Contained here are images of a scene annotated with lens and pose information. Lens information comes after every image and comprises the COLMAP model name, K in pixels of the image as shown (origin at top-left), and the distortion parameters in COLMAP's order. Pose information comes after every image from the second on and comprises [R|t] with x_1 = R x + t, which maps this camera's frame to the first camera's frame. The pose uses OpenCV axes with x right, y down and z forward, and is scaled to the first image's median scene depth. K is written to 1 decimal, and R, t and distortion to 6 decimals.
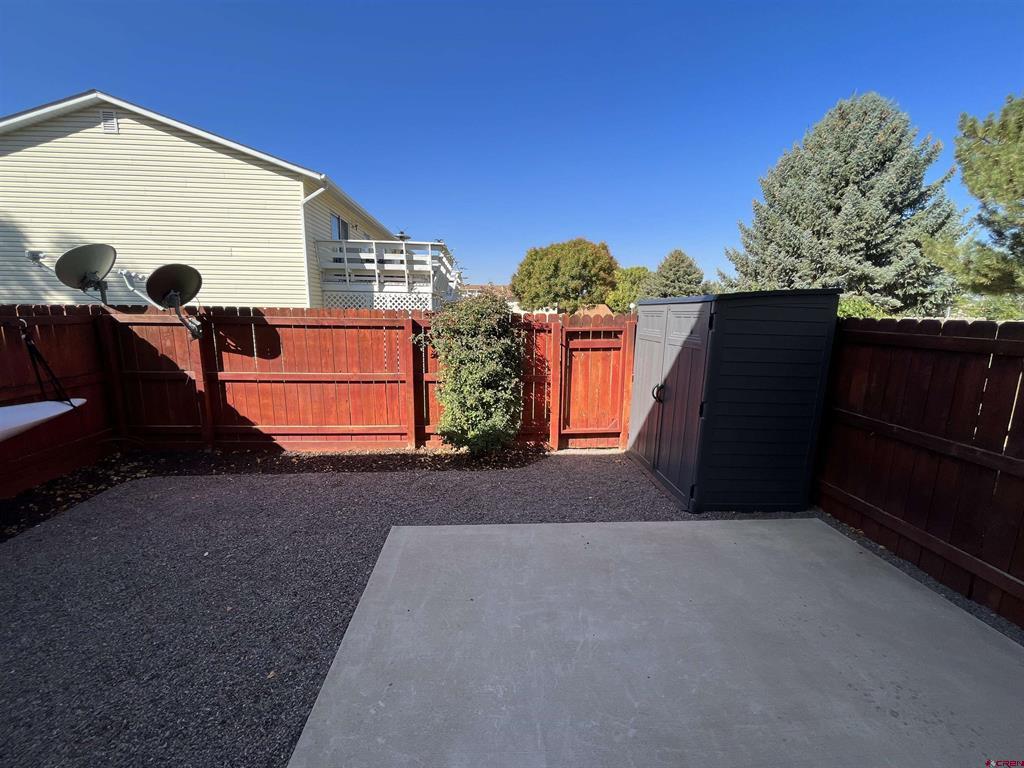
lens RADIAL K [[415.3, 0, 512.0], [0, 415.3, 384.0], [0, 0, 1]] dist [-0.000796, -0.000314]
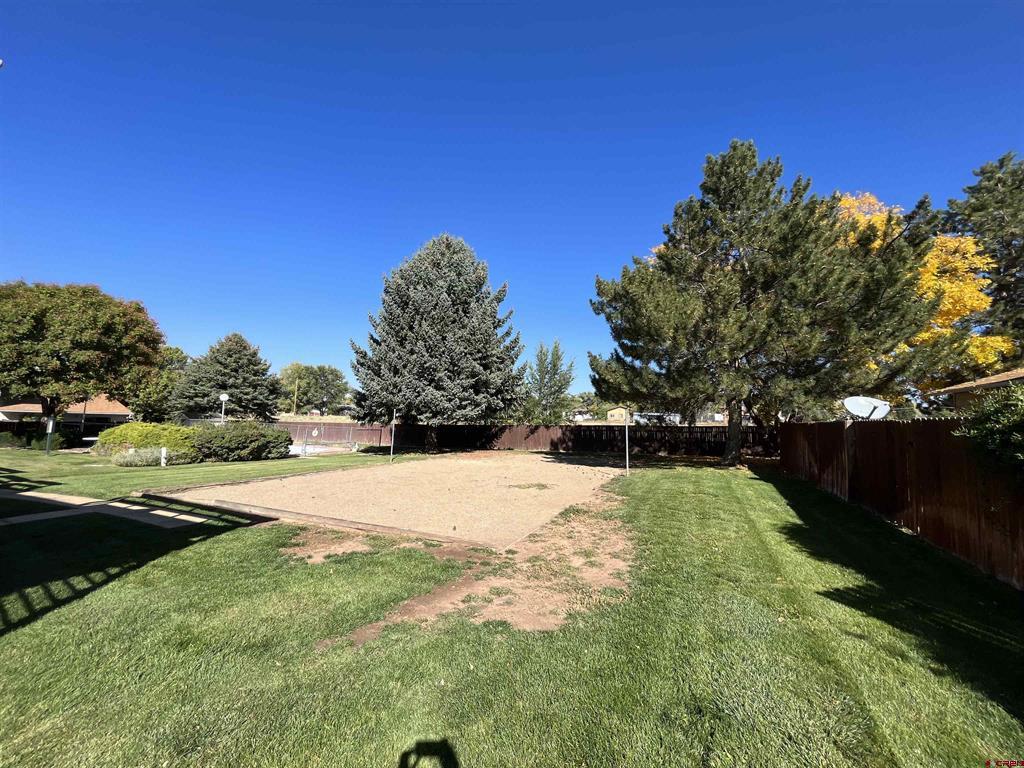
lens RADIAL K [[415.3, 0, 512.0], [0, 415.3, 384.0], [0, 0, 1]] dist [-0.000796, -0.000314]
pose [[0.482730, 0.075122, 0.872541, -0.120666], [0.129585, 0.979220, -0.155999, -0.063647], [-0.866129, 0.188374, 0.462965, 0.405004]]
